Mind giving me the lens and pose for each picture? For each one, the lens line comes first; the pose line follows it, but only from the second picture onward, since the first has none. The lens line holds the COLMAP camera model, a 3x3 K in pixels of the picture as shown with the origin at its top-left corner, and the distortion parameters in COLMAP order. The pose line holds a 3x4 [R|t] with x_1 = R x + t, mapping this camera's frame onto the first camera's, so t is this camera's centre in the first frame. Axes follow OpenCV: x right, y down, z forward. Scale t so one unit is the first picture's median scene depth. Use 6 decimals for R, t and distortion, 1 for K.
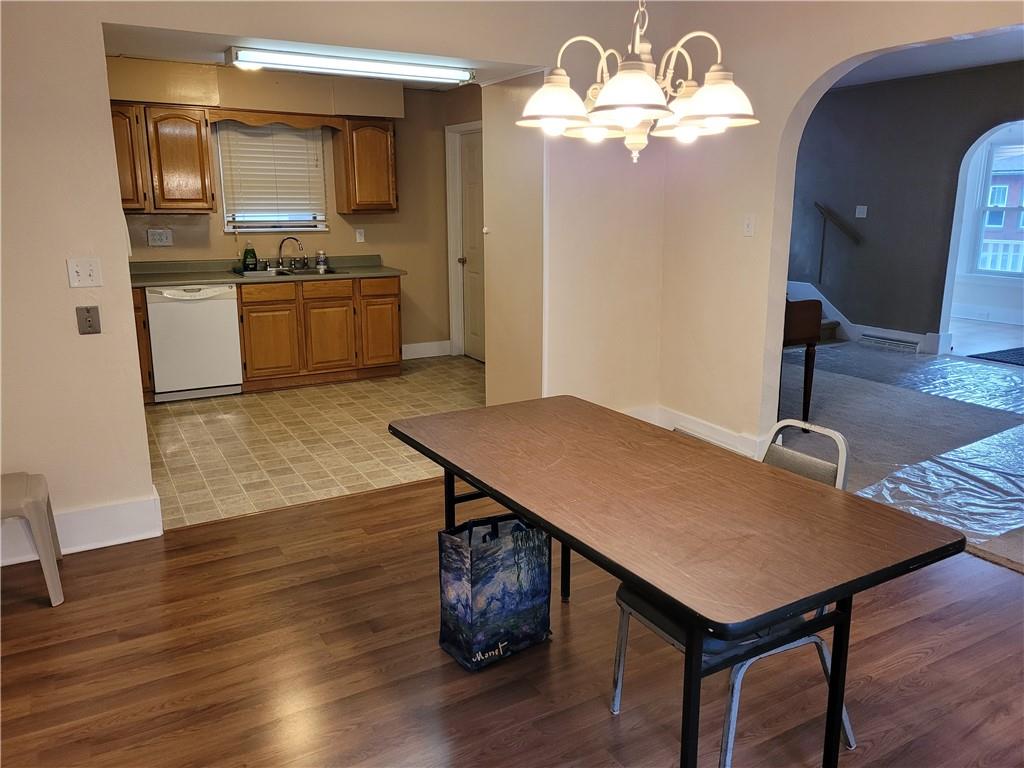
lens RADIAL K [[771.4, 0, 511.5], [0, 771.4, 380.5], [0, 0, 1]] dist [0.014145, 0.002873]
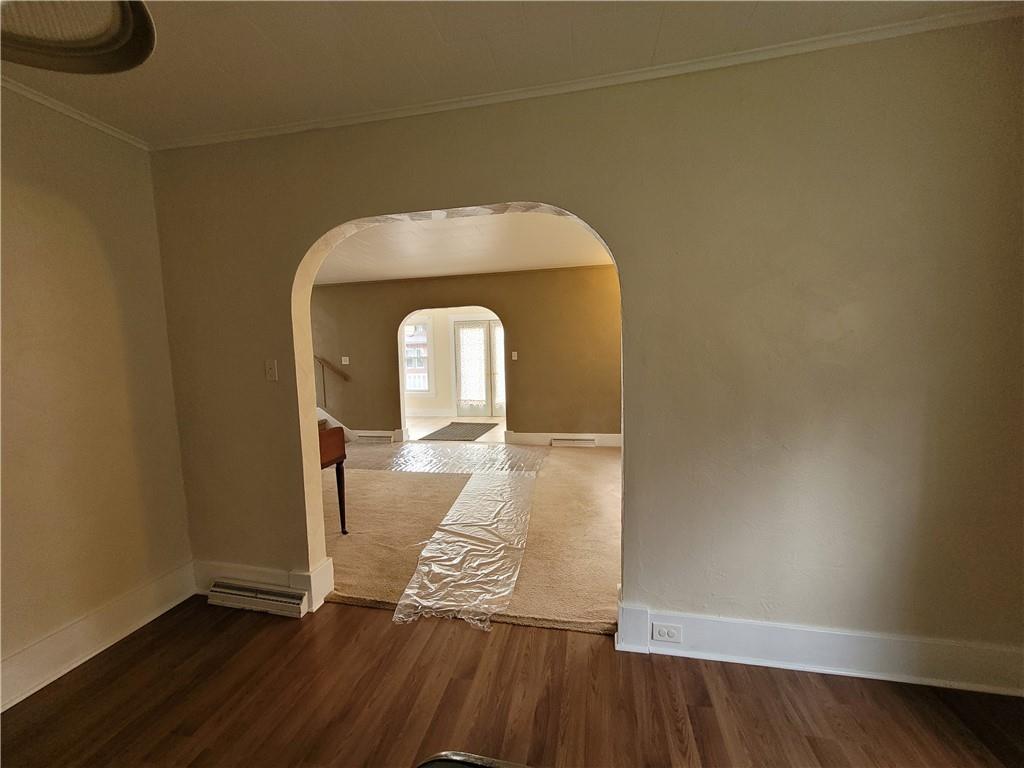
lens RADIAL K [[406.1, 0, 506.0], [0, 406.1, 381.1], [0, 0, 1]] dist [0.001541, 0.000063]
pose [[0.679240, -0.067365, 0.730818, 0.100875], [0.190099, 0.977943, -0.086538, -0.068749], [-0.708869, 0.197708, 0.677064, 0.342922]]
